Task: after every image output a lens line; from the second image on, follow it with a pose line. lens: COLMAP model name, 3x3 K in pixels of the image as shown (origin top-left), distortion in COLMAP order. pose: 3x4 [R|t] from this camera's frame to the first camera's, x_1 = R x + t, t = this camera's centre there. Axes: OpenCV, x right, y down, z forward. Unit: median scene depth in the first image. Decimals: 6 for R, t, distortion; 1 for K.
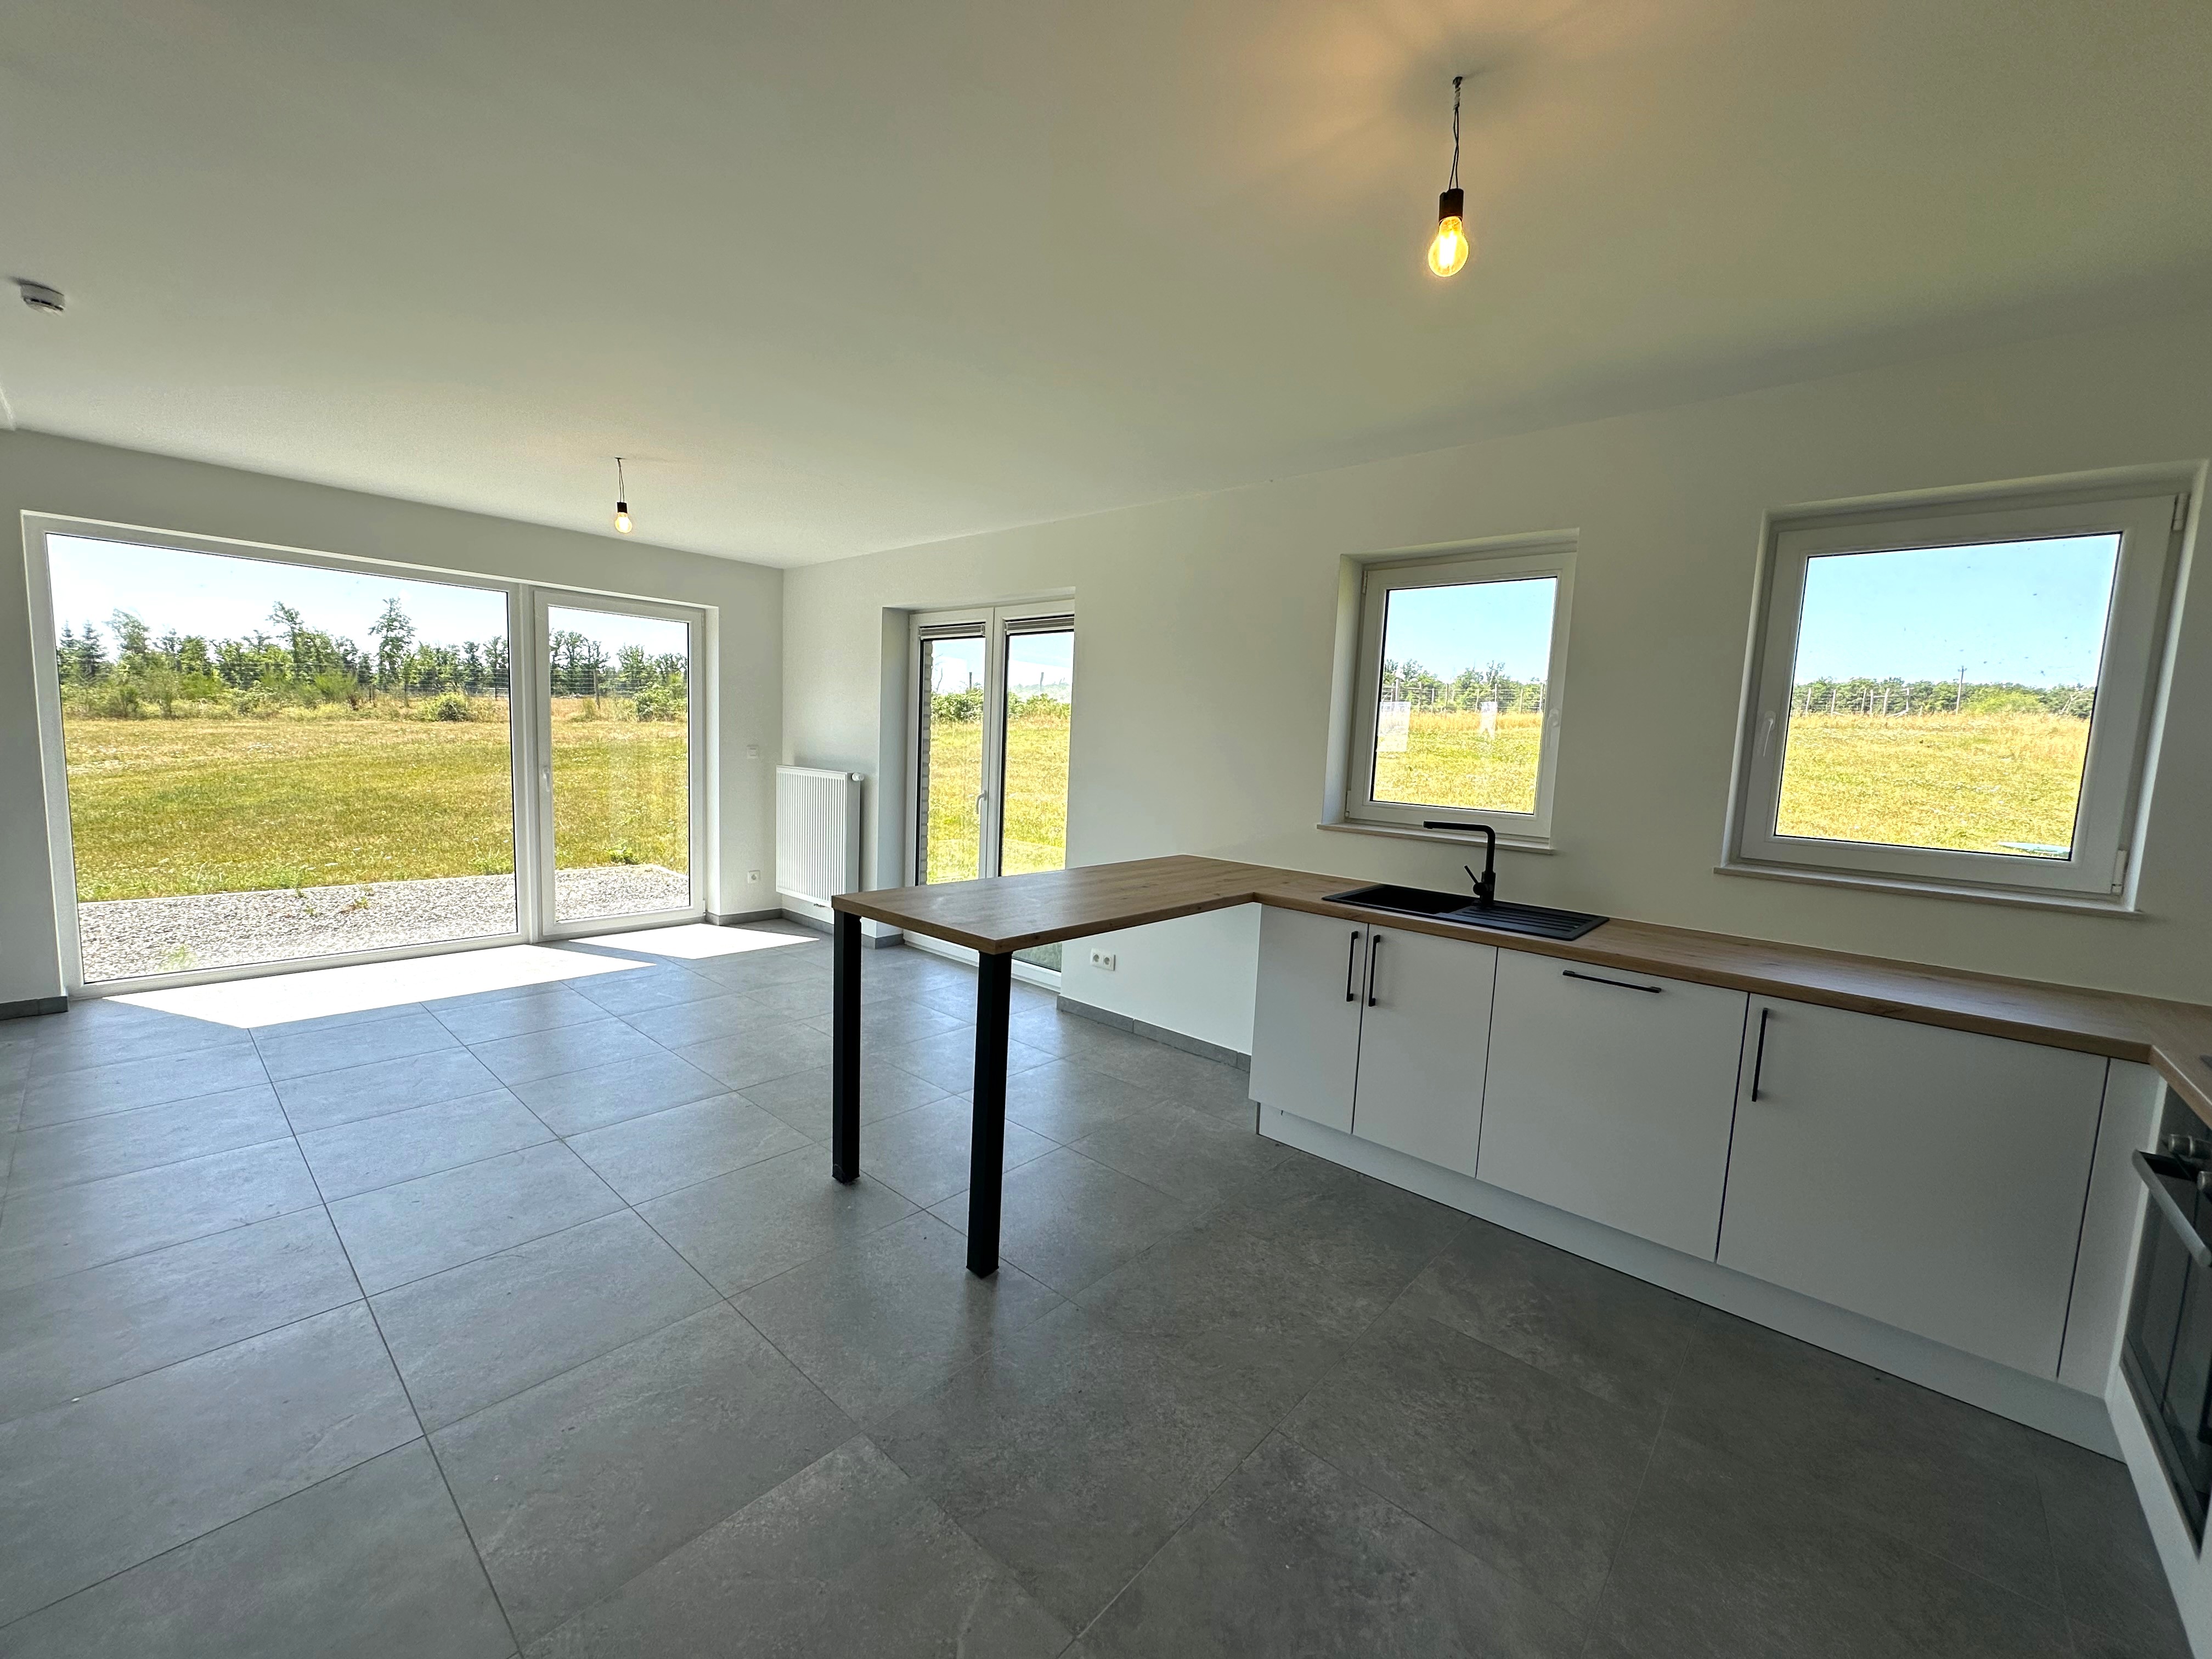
lens RADIAL K [[882.0, 0, 1108.0], [0, 882.0, 831.7], [0, 0, 1]] dist [-0.002315, 0.000581]
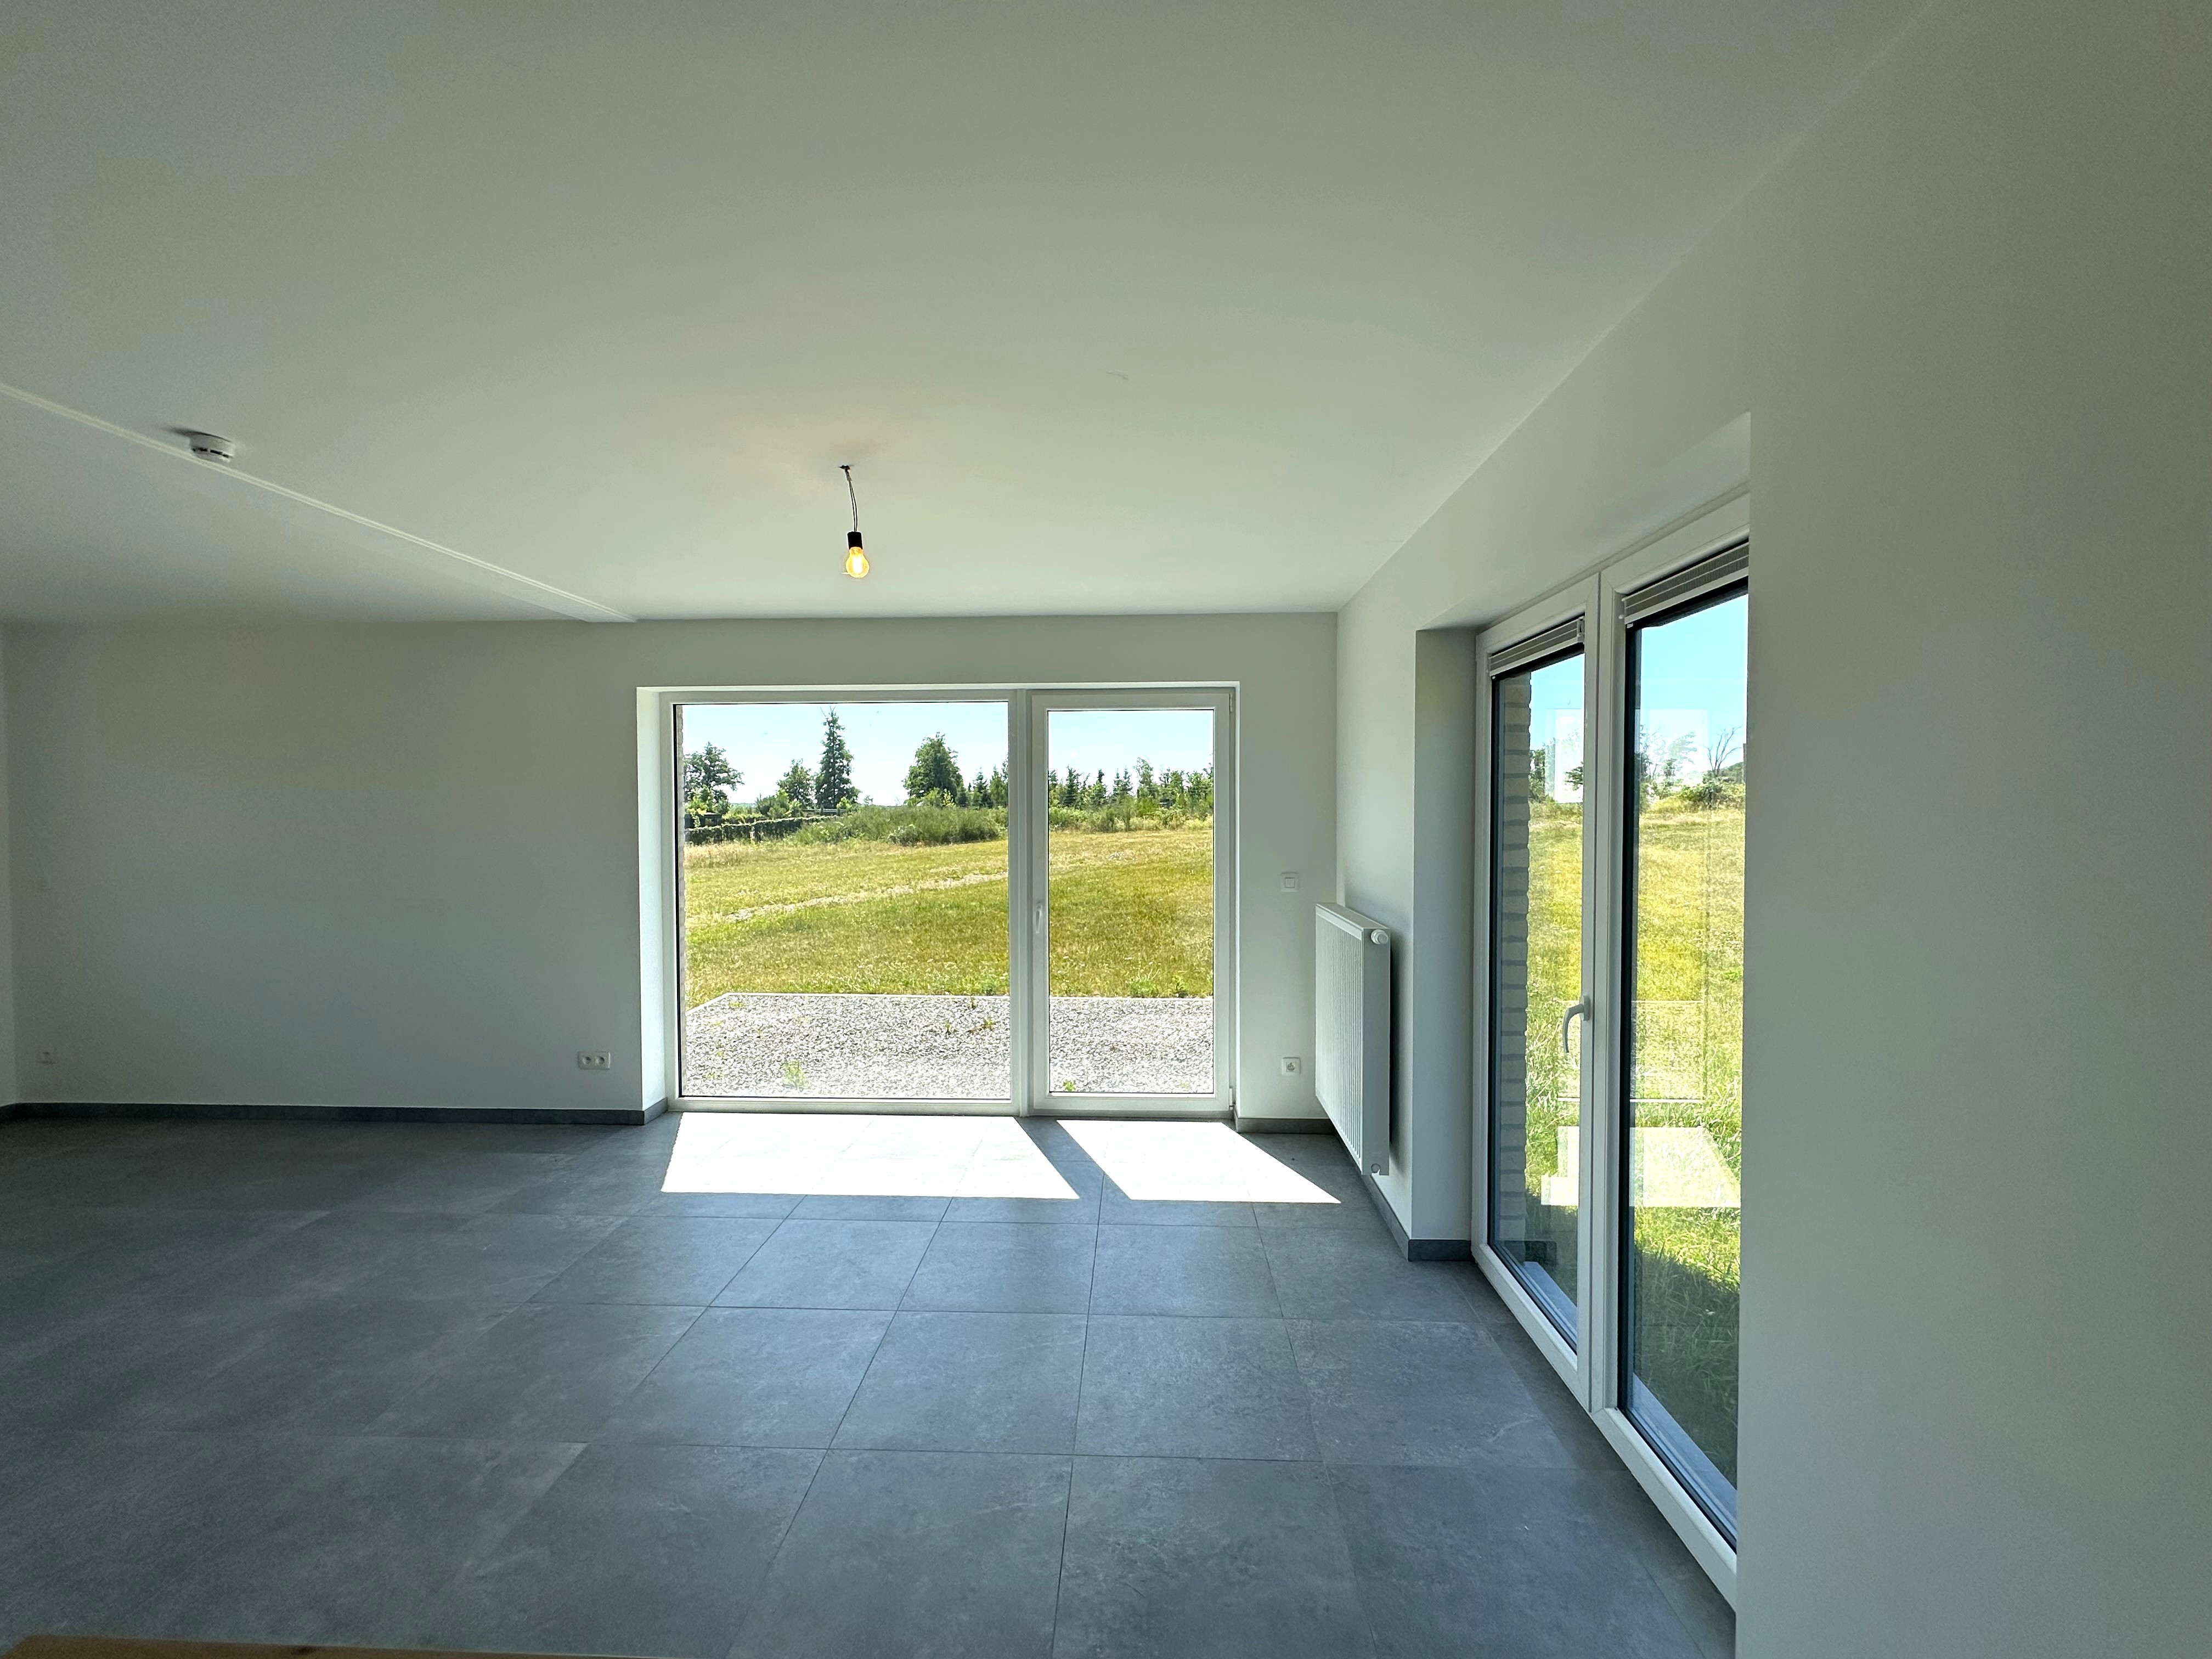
lens RADIAL K [[882.0, 0, 1108.0], [0, 882.0, 831.7], [0, 0, 1]] dist [-0.002315, 0.000581]
pose [[0.631234, -0.029360, -0.775037, 0.039921], [-0.051587, 0.995481, -0.079725, -0.067520], [0.773875, 0.090307, 0.626867, 0.457332]]
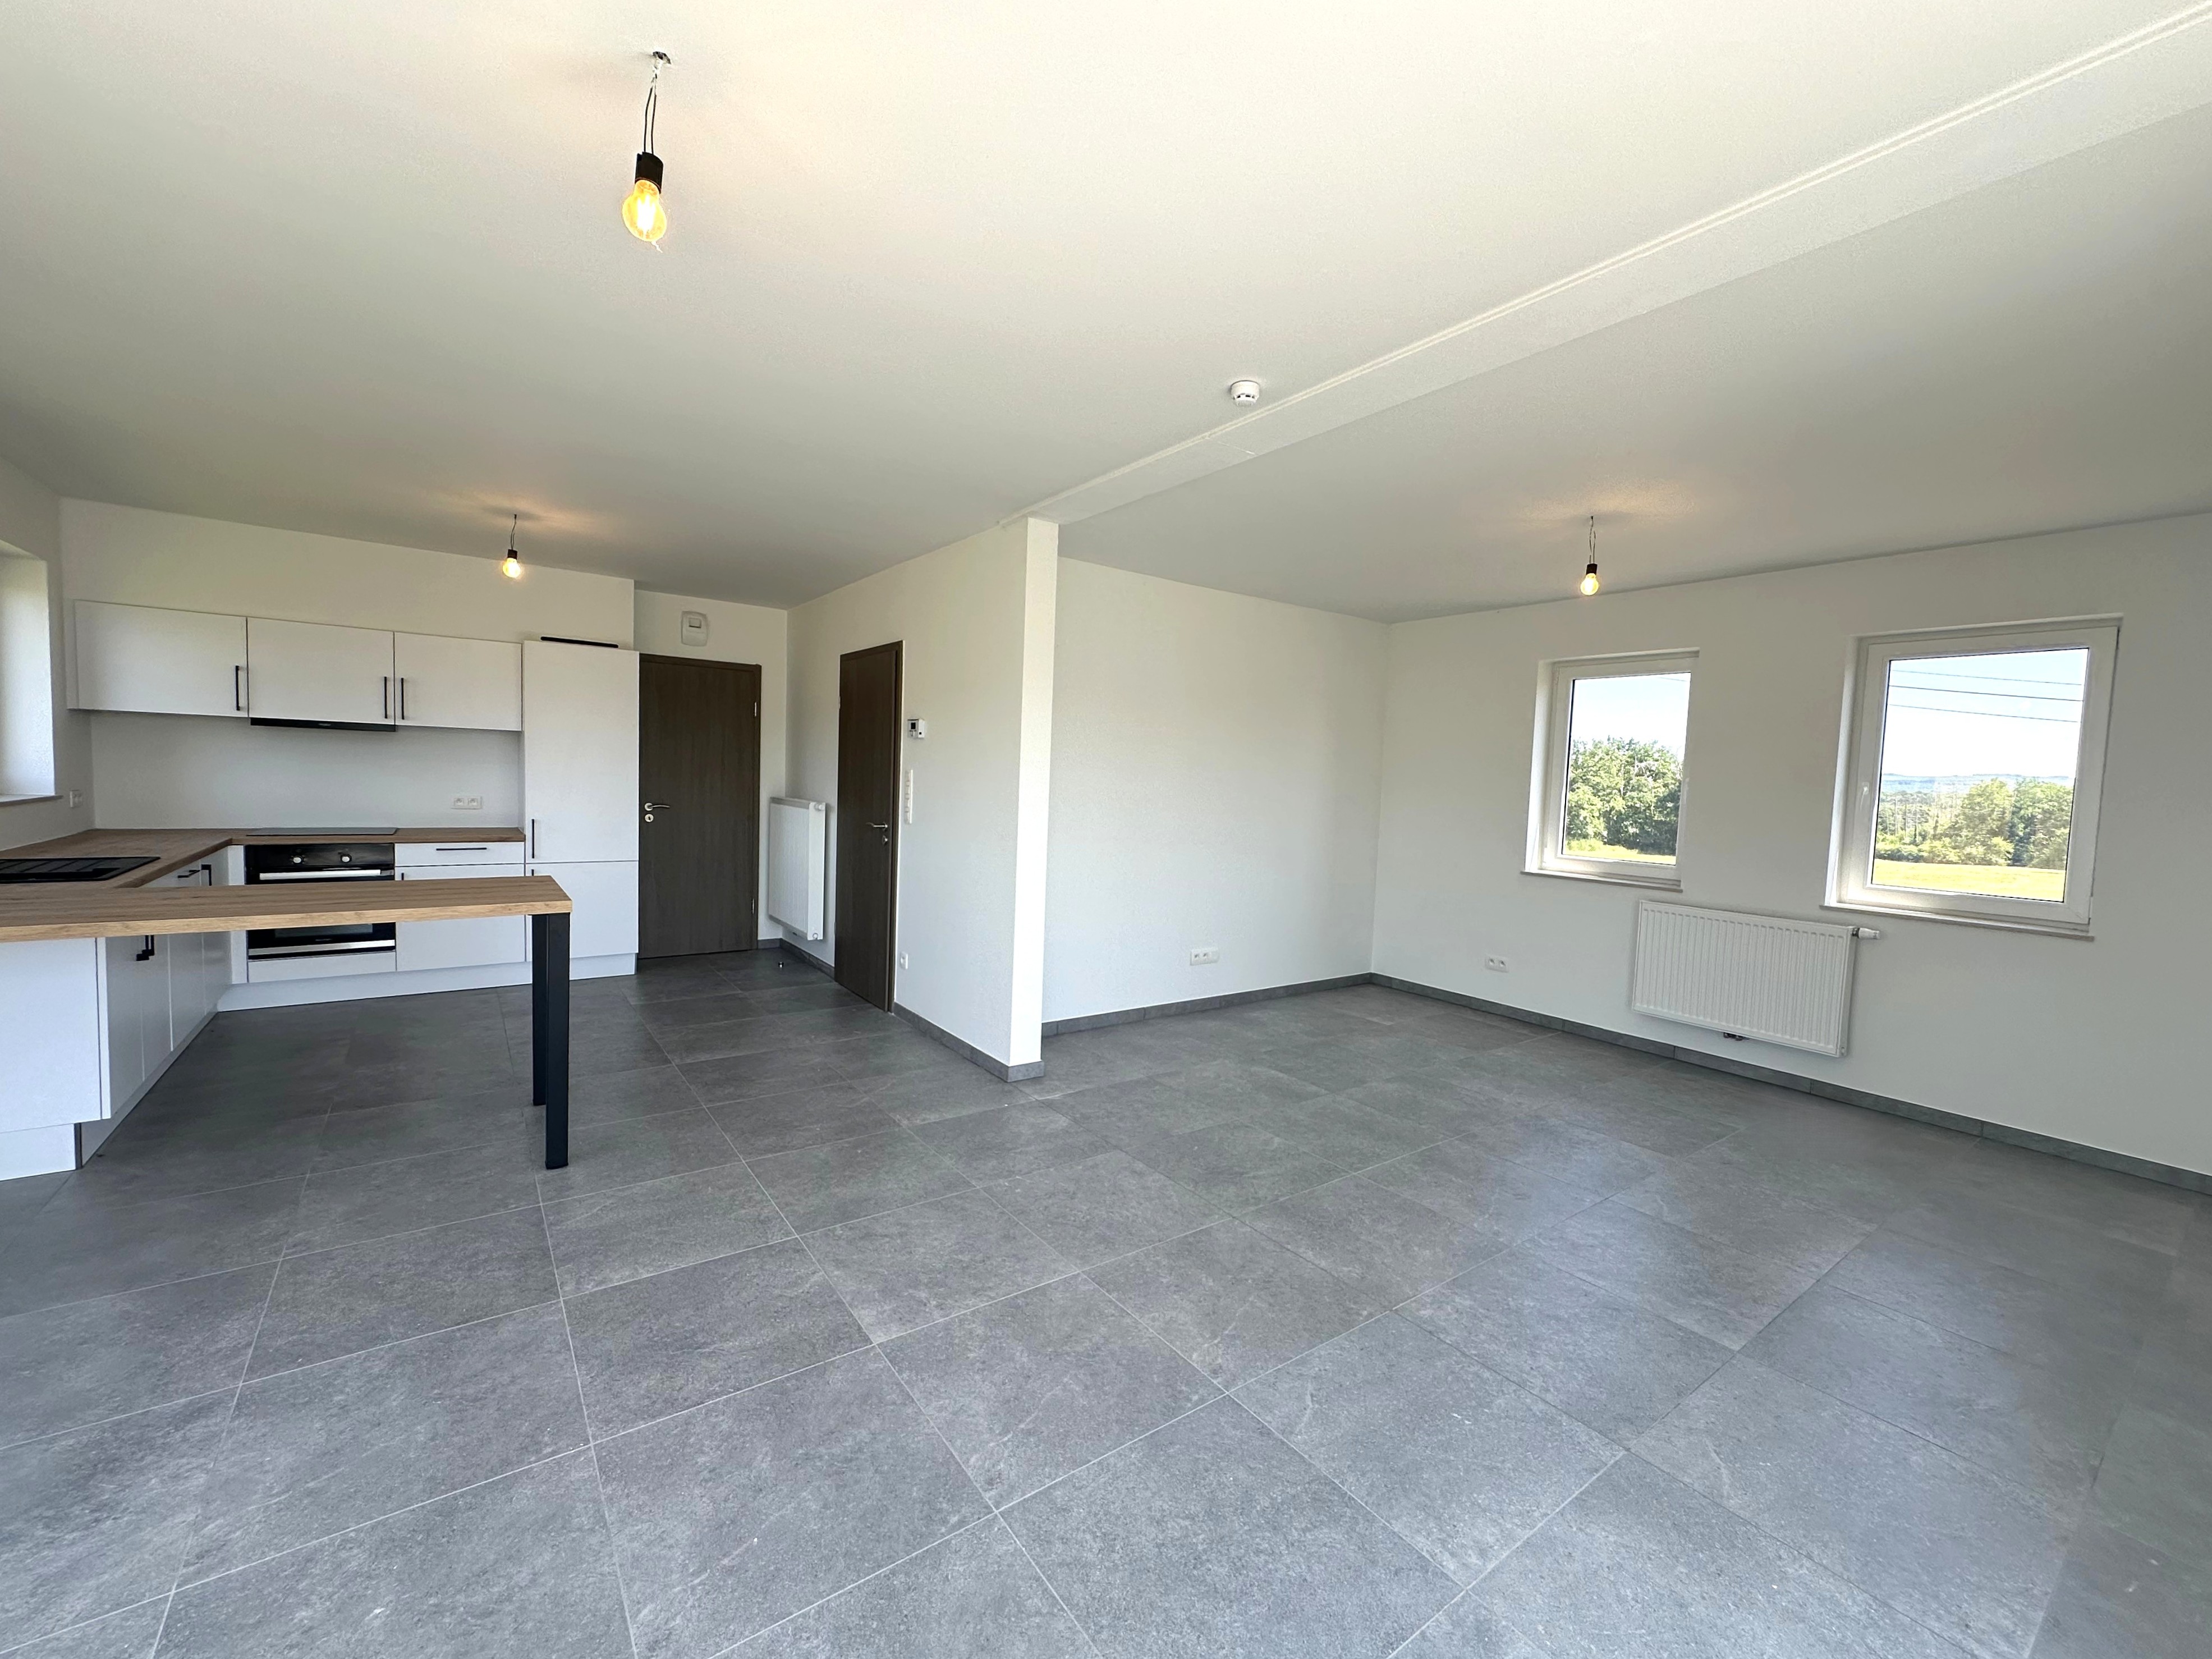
lens RADIAL K [[900.3, 0, 1110.8], [0, 900.3, 843.1], [0, 0, 1]] dist [-0.001703, 0.000278]
pose [[-0.973243, -0.098752, 0.207475, -0.509826], [-0.059508, 0.980456, 0.187521, -0.106144], [-0.221939, 0.170157, -0.960099, 0.821189]]
